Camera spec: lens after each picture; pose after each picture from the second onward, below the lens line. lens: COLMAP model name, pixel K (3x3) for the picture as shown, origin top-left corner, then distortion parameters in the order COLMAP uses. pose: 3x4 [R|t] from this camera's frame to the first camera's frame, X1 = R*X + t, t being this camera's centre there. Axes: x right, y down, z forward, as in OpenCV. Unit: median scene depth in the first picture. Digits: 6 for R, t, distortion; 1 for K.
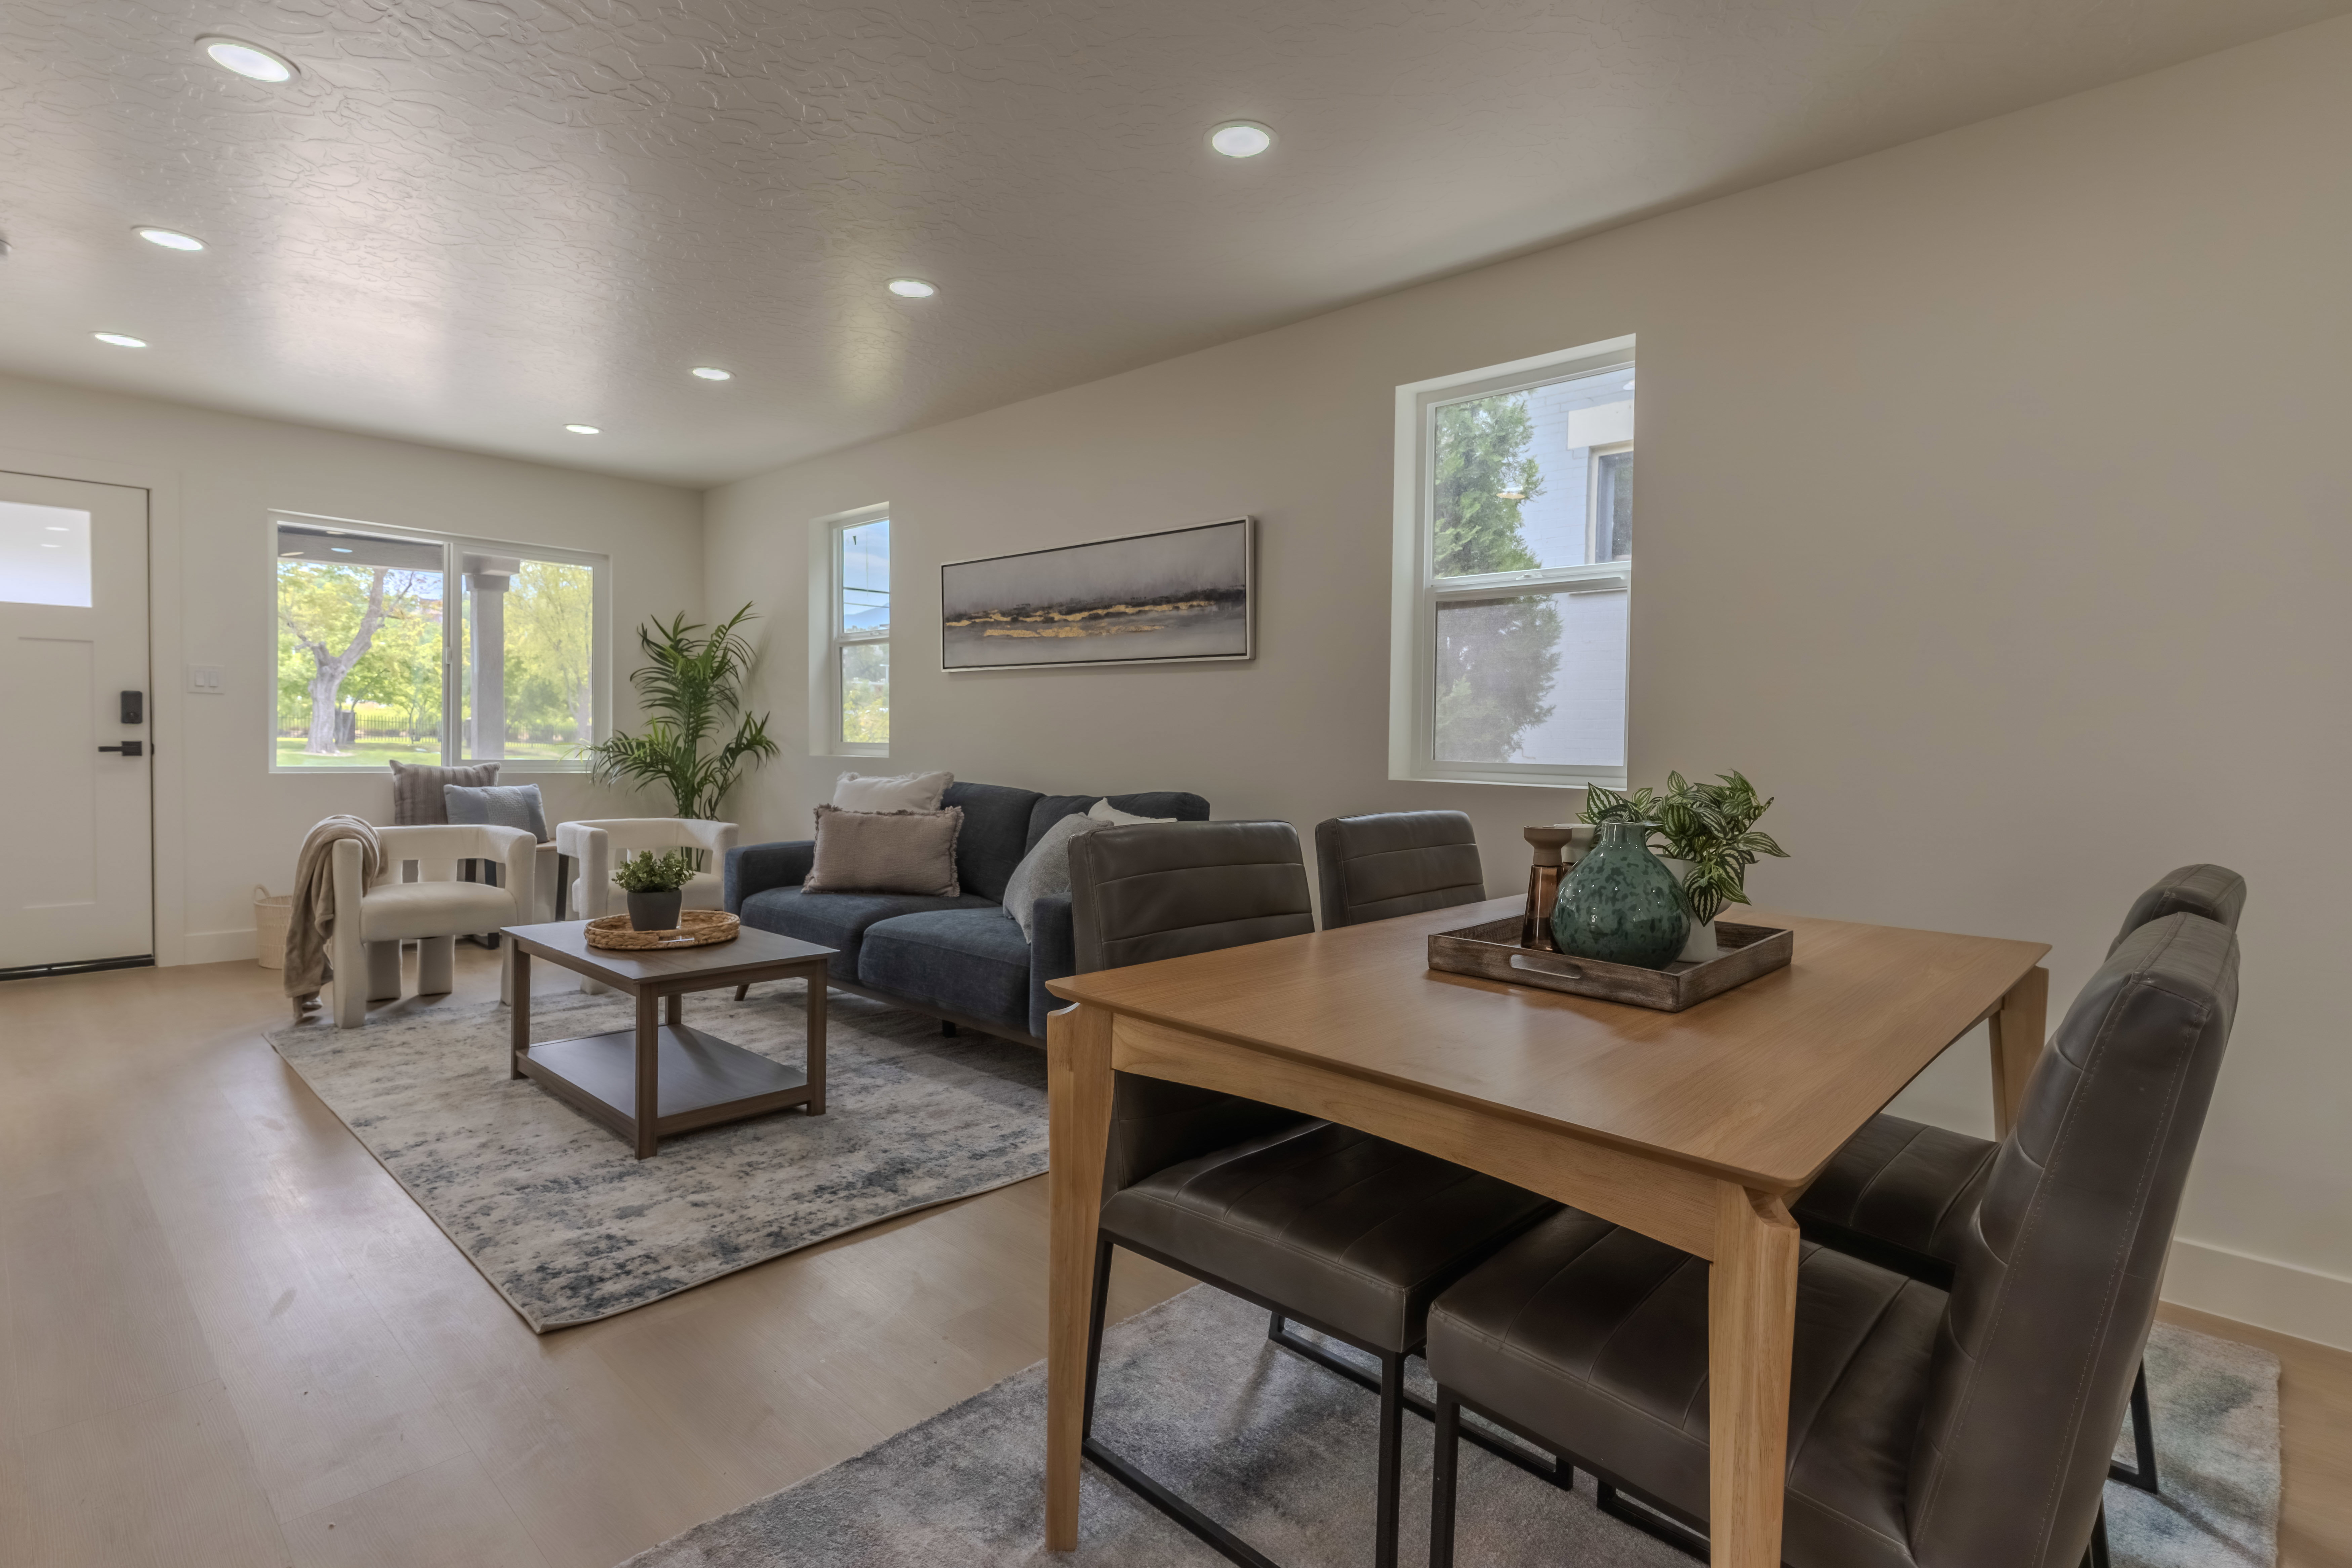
lens RADIAL K [[1160.1, 0, 1187.0], [0, 1160.1, 787.2], [0, 0, 1]] dist [0.002749, 0.011251]
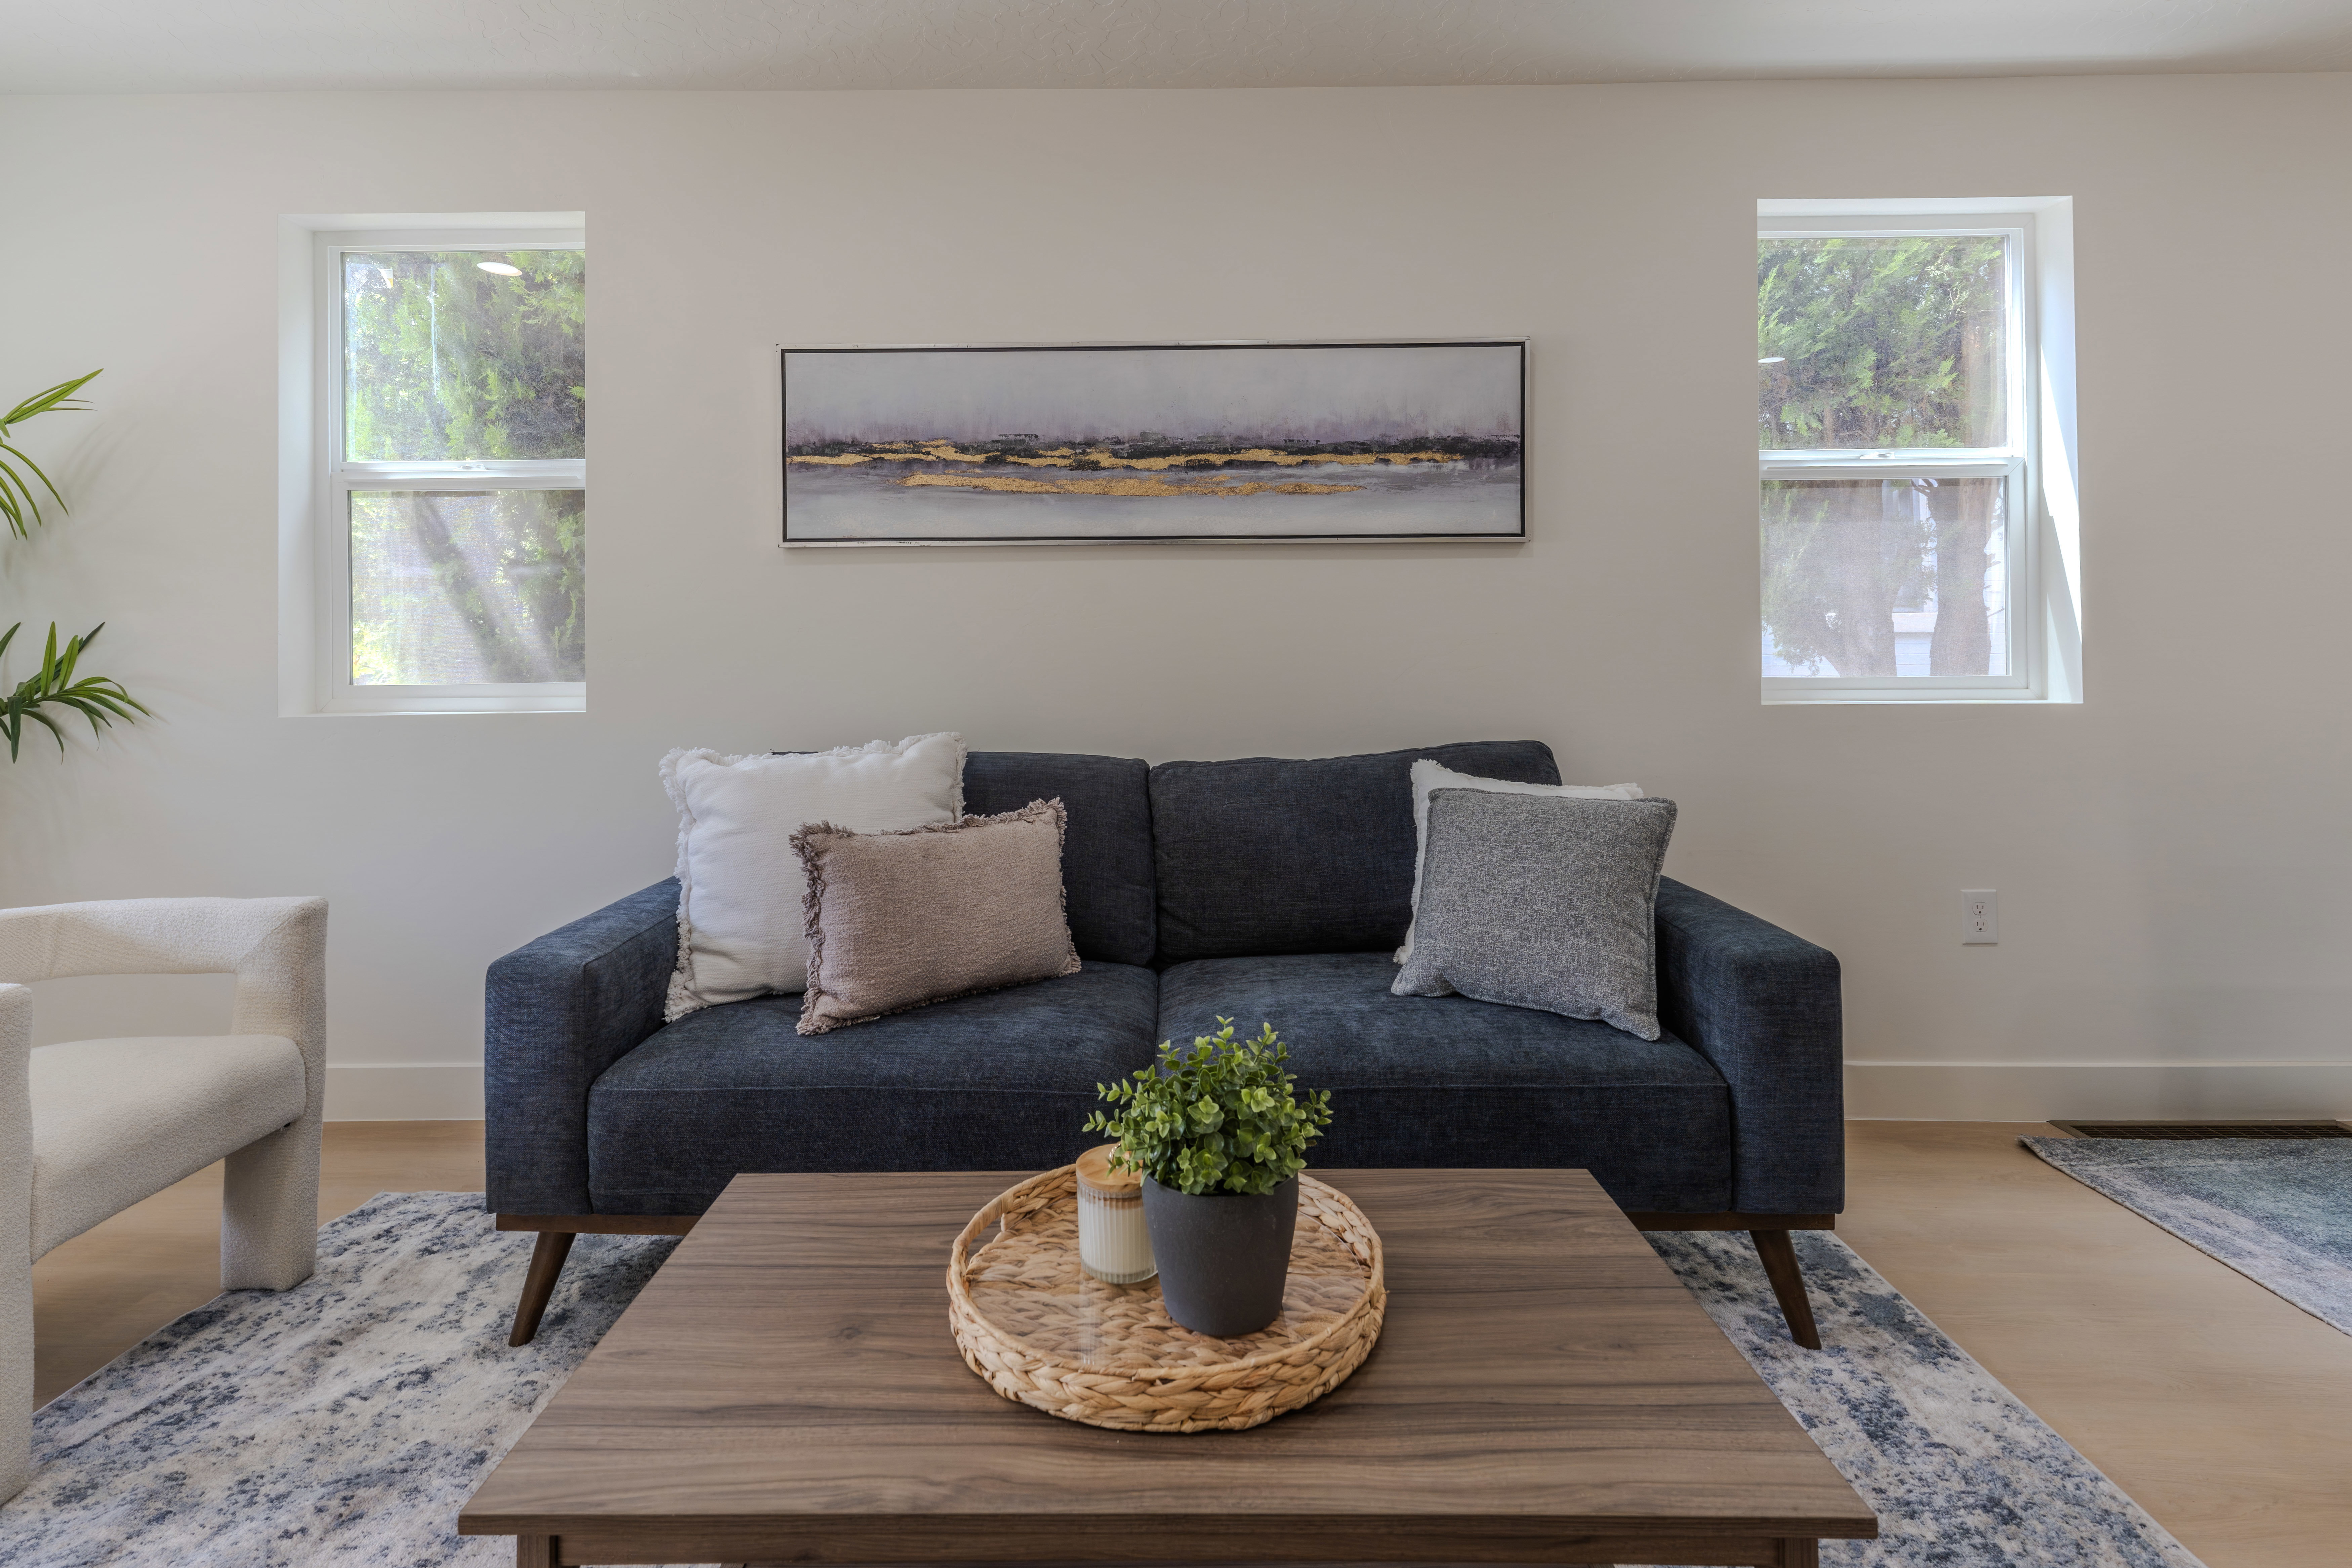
lens RADIAL K [[1133.8, 0, 1113.3], [0, 1133.8, 658.8], [0, 0, 1]] dist [0.000599, 0.000212]
pose [[0.731954, -0.018145, 0.681113, -0.480385], [0.049427, 0.998426, -0.026518, -0.027518], [-0.679559, 0.053075, 0.731698, 0.541894]]
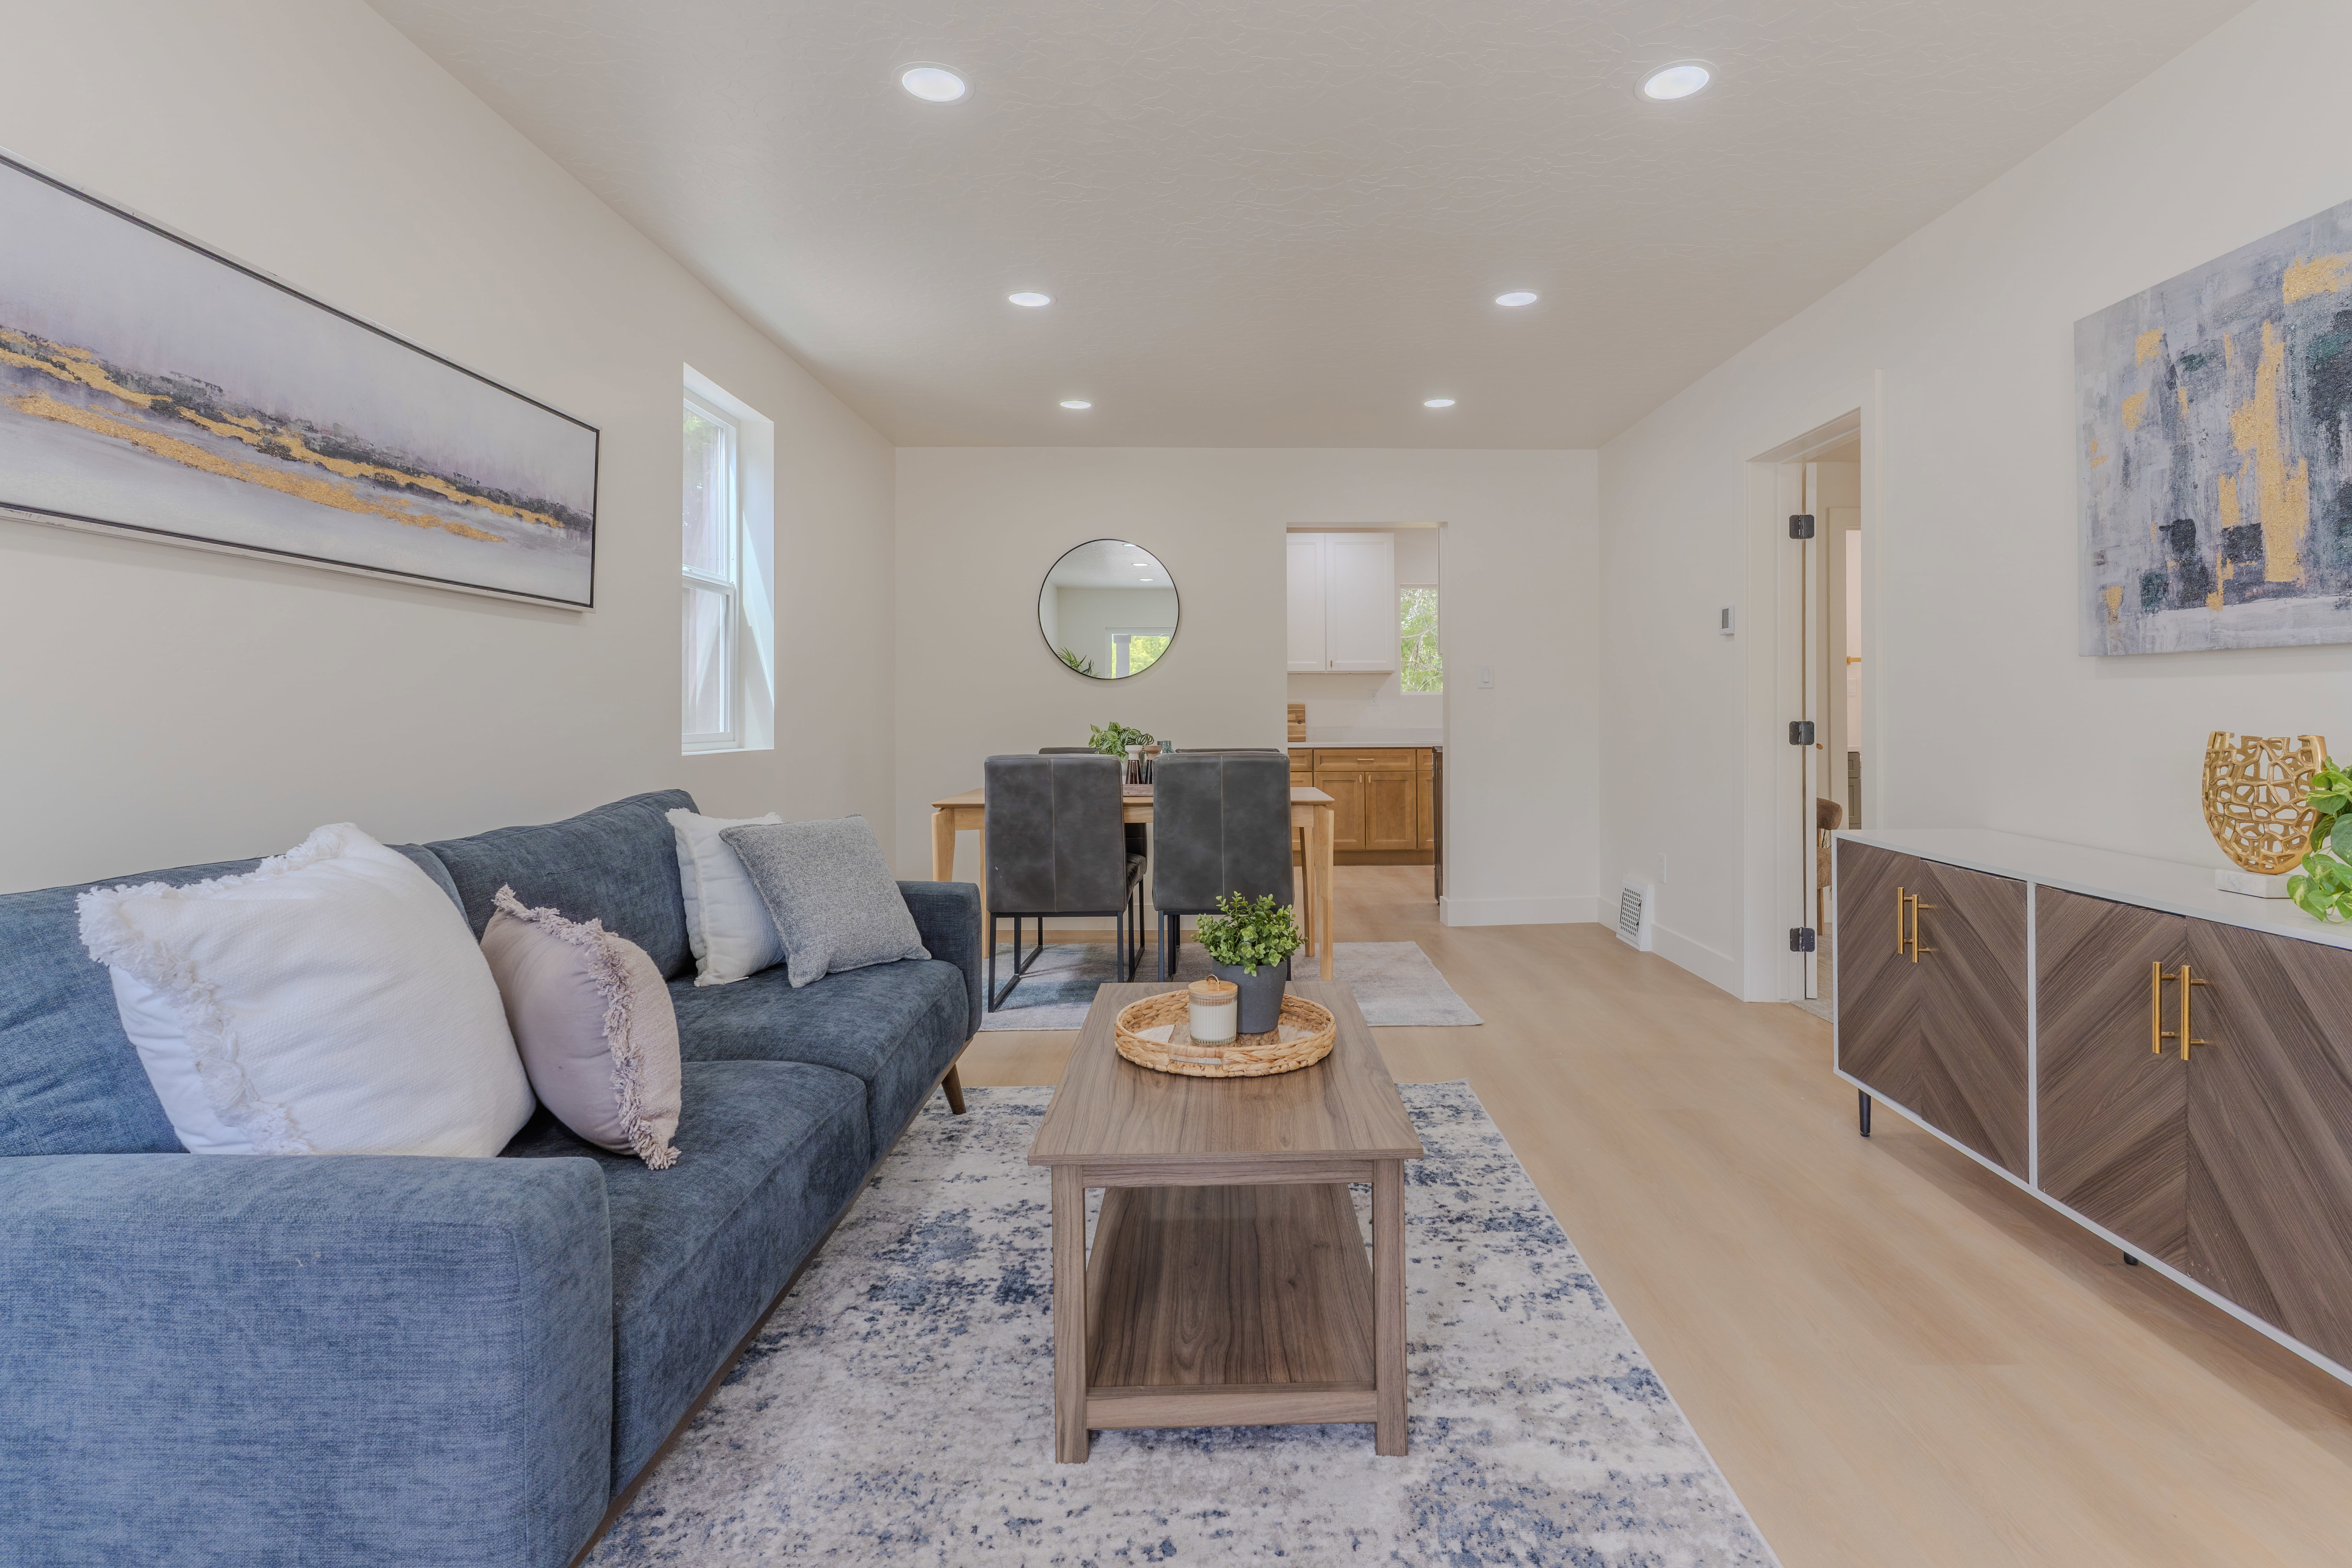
lens RADIAL K [[1170.1, 0, 1235.1], [0, 1170.1, 712.4], [0, 0, 1]] dist [0.003197, -0.000090]
pose [[-0.702242, -0.015162, 0.711777, -0.642611], [0.022127, 0.998825, 0.043106, -0.055003], [-0.711594, 0.046020, -0.701082, 1.002176]]
